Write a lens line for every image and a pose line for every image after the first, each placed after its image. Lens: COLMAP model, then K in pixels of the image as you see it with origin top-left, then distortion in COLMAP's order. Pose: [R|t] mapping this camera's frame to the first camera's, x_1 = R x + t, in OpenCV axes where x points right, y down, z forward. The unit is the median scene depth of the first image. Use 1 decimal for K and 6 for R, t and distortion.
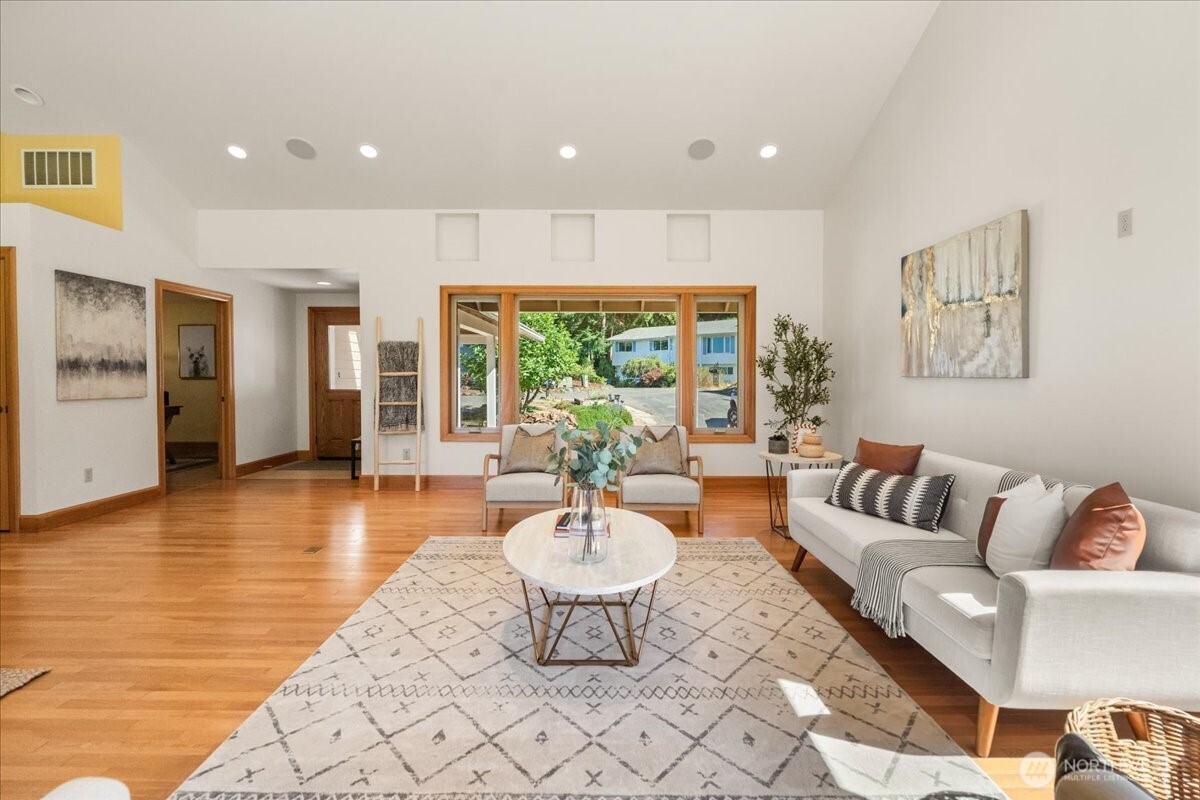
lens RADIAL K [[547.9, 0, 595.5], [0, 547.9, 390.4], [0, 0, 1]] dist [0.003545, 0.000502]
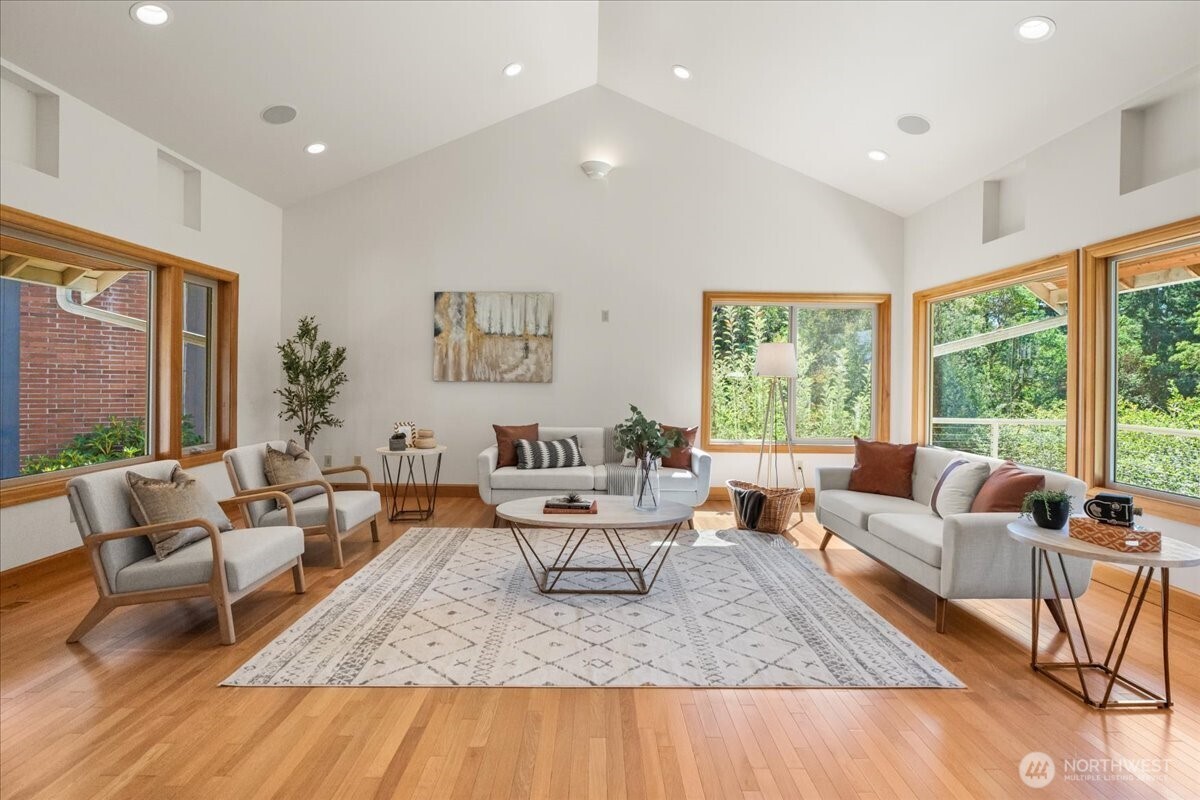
lens RADIAL K [[568.6, 0, 600.7], [0, 568.6, 386.7], [0, 0, 1]] dist [-0.011180, 0.000640]
pose [[-0.022542, -0.011798, 0.999676, -1.074833], [0.018427, 0.999756, 0.012214, -0.026275], [-0.999576, 0.018696, -0.022319, 0.807175]]
